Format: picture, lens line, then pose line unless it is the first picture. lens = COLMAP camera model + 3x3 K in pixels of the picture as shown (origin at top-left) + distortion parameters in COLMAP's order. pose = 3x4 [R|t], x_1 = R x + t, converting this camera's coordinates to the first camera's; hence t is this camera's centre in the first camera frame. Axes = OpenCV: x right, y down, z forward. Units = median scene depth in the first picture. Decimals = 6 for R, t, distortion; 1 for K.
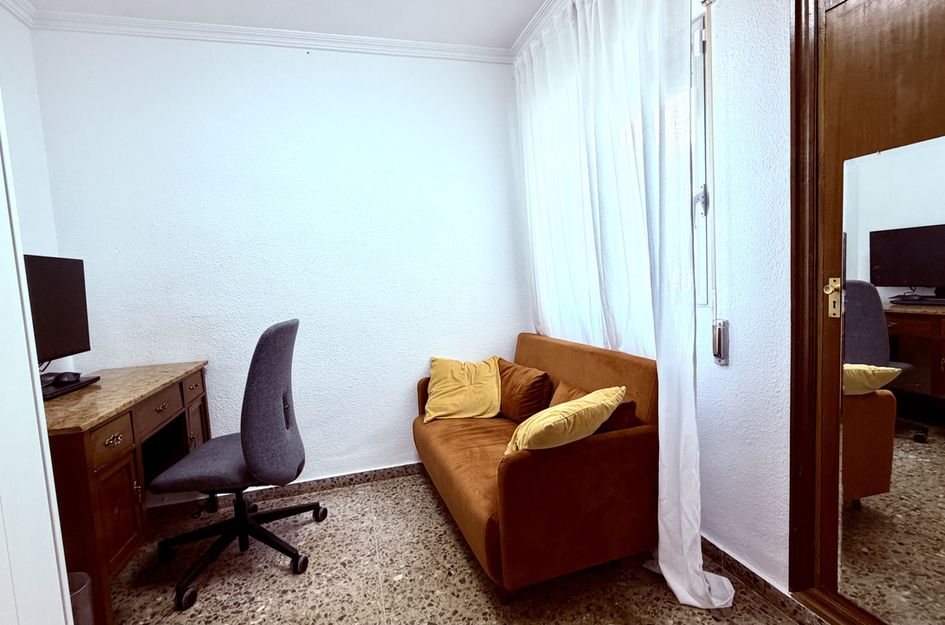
lens RADIAL K [[441.2, 0, 472.5], [0, 441.2, 312.5], [0, 0, 1]] dist [-0.003097, -0.000135]
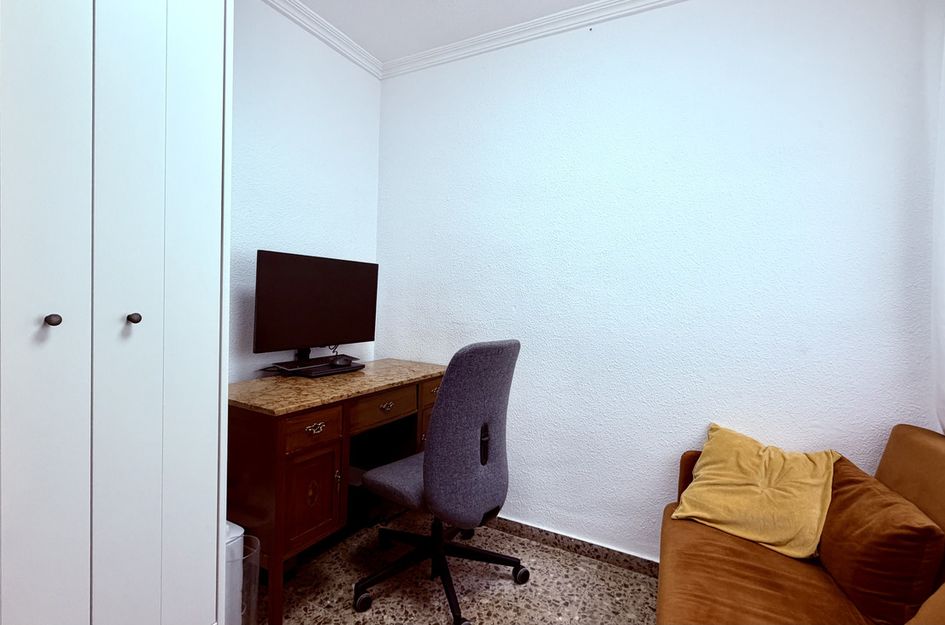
lens RADIAL K [[441.2, 0, 472.5], [0, 441.2, 312.5], [0, 0, 1]] dist [-0.003097, -0.000135]
pose [[0.713581, 0.103793, -0.692841, 0.111519], [-0.127936, 0.991640, 0.016789, -0.036553], [0.688792, 0.076659, 0.720895, 0.282560]]
